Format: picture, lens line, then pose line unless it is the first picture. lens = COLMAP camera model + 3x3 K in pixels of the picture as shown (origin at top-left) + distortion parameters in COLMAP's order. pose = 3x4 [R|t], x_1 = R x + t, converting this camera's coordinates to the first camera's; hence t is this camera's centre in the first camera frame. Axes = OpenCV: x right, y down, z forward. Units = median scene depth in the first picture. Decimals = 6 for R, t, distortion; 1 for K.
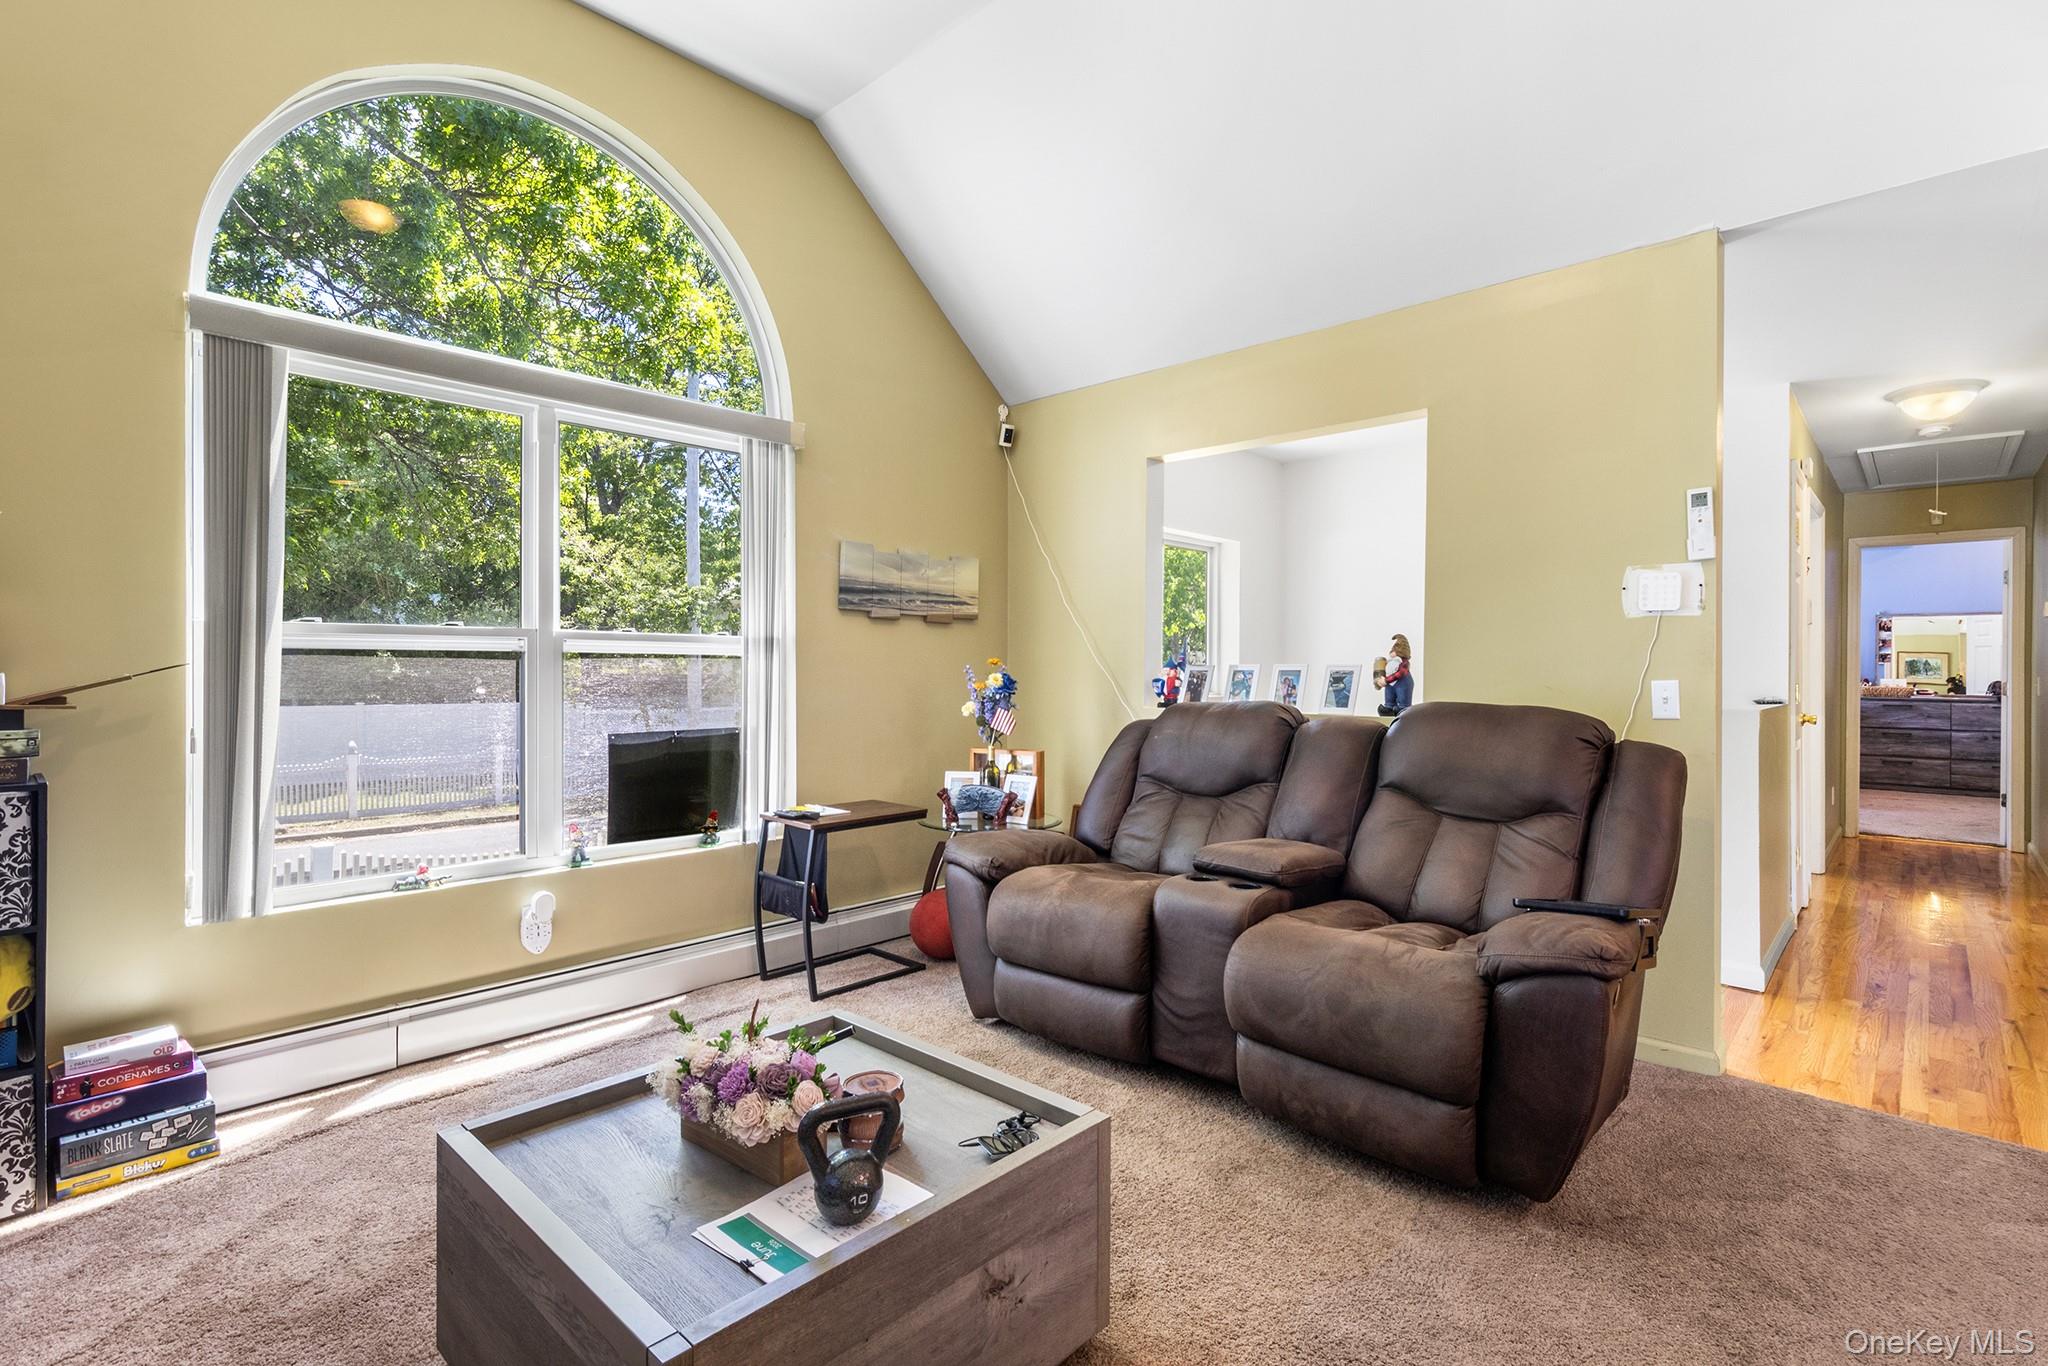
lens RADIAL K [[966.1, 0, 1058.1], [0, 966.1, 677.1], [0, 0, 1]] dist [-0.000808, -0.000493]
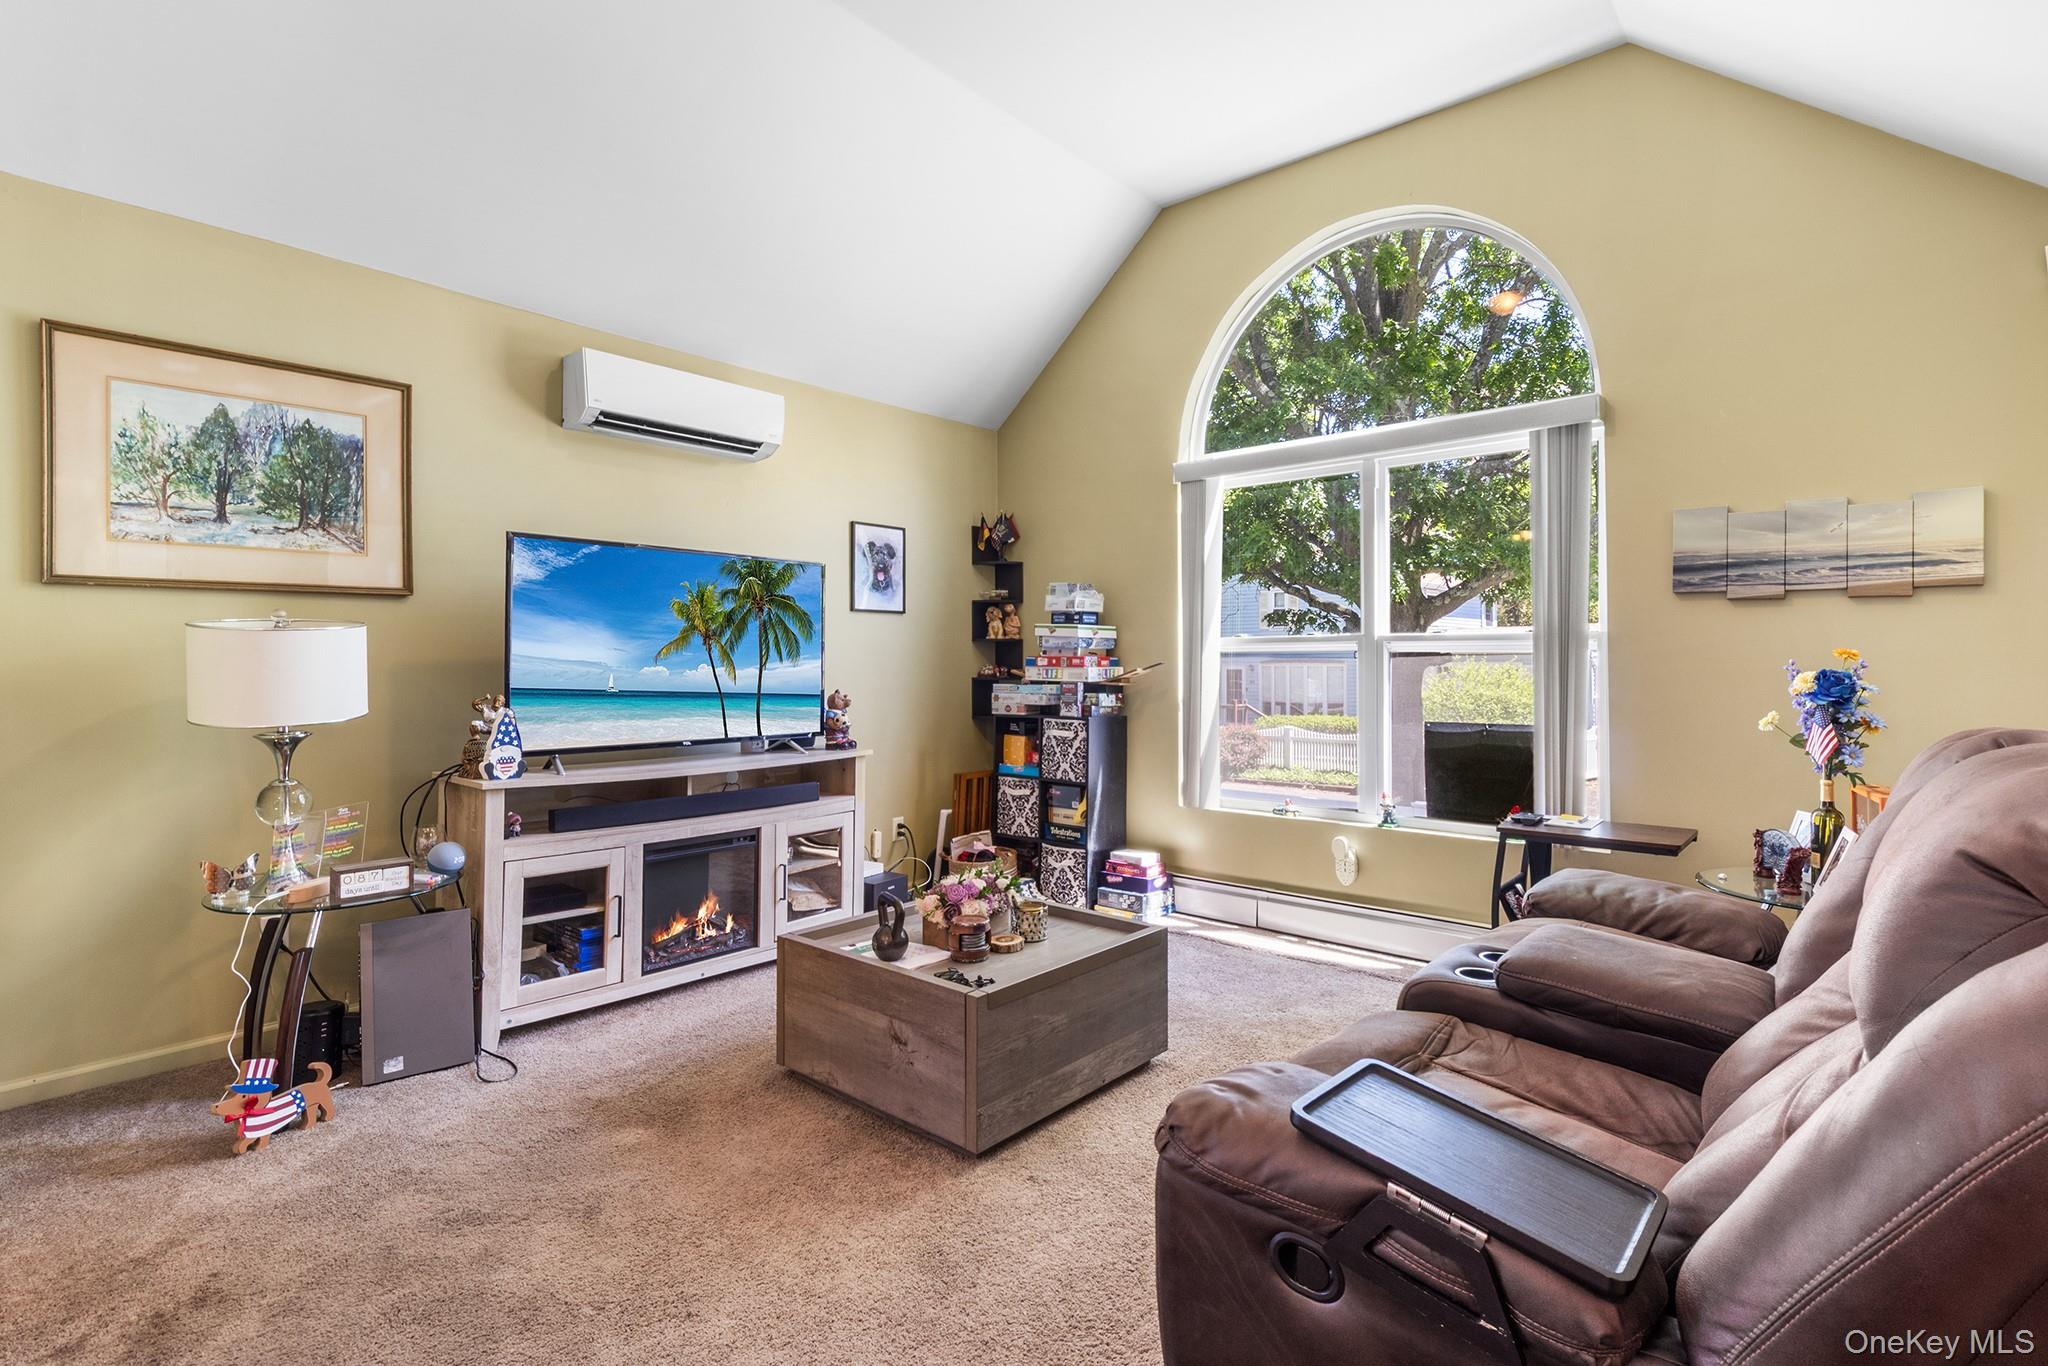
lens RADIAL K [[979.6, 0, 1025.7], [0, 979.6, 655.8], [0, 0, 1]] dist [-0.000443, -0.000001]
pose [[0.005856, -0.011127, -0.999921, 0.697878], [-0.010014, 0.999887, -0.011186, -0.002036], [0.999933, 0.010079, 0.005744, 0.505439]]
